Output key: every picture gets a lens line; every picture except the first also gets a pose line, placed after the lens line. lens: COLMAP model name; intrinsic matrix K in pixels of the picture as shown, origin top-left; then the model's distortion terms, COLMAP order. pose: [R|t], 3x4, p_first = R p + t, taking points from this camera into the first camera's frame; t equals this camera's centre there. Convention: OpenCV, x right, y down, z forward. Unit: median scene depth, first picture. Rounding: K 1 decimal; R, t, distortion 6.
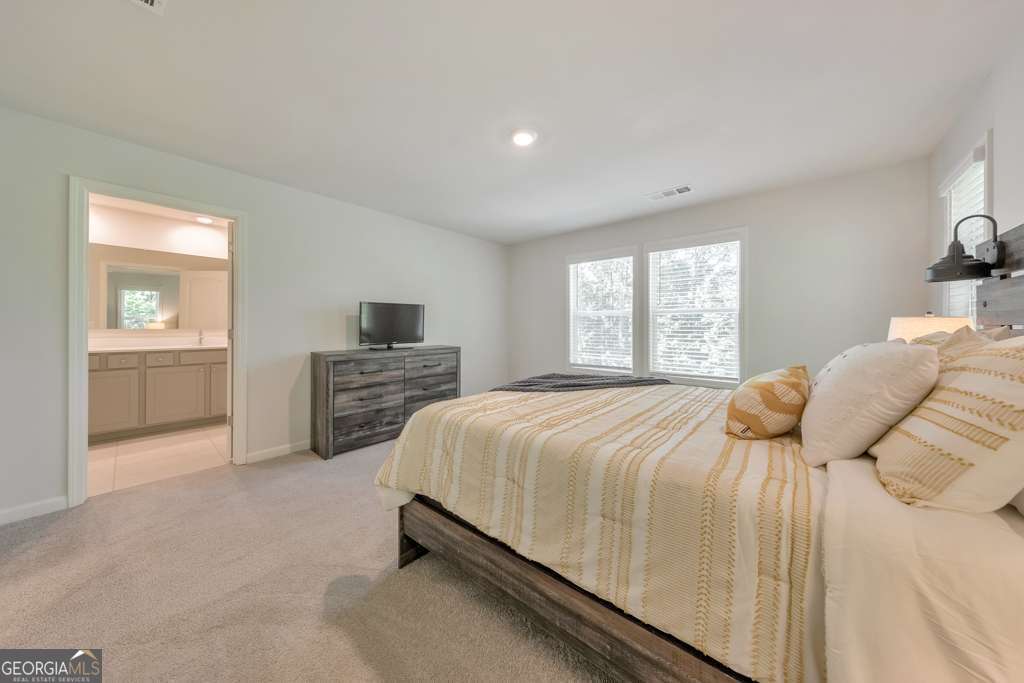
lens RADIAL K [[331.8, 0, 515.7], [0, 331.8, 325.8], [0, 0, 1]] dist [0.001937, -0.000045]
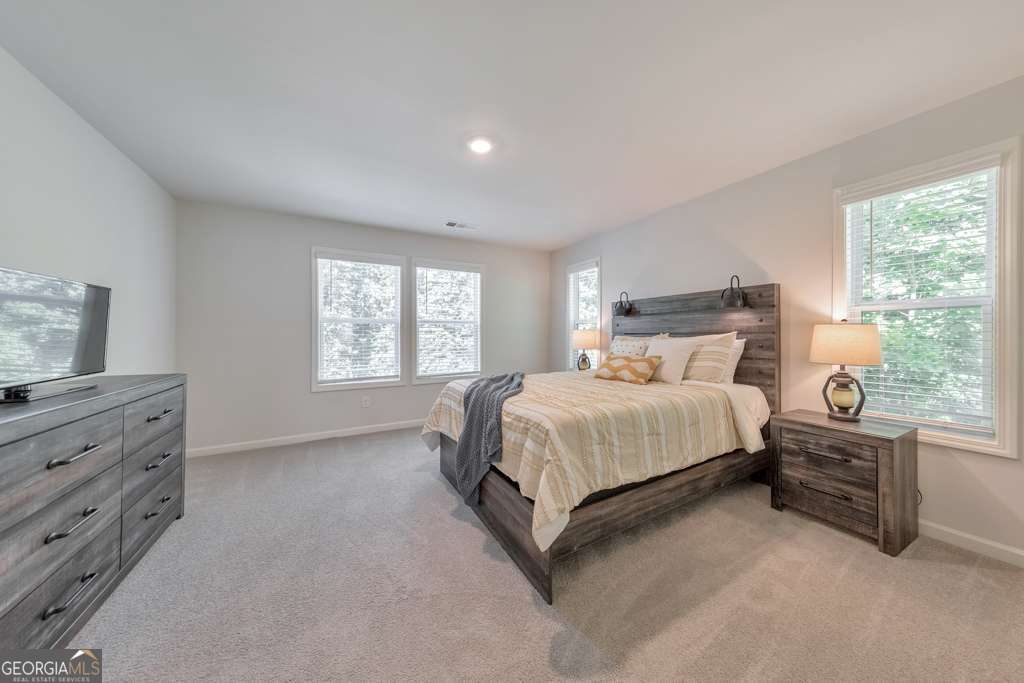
lens RADIAL K [[331.8, 0, 511.7], [0, 331.8, 336.1], [0, 0, 1]] dist [0.001937, -0.000045]
pose [[0.349626, -0.007592, 0.936859, -0.624929], [0.004280, 0.999970, 0.006506, 0.000808], [-0.936880, 0.001735, 0.349648, 0.402467]]
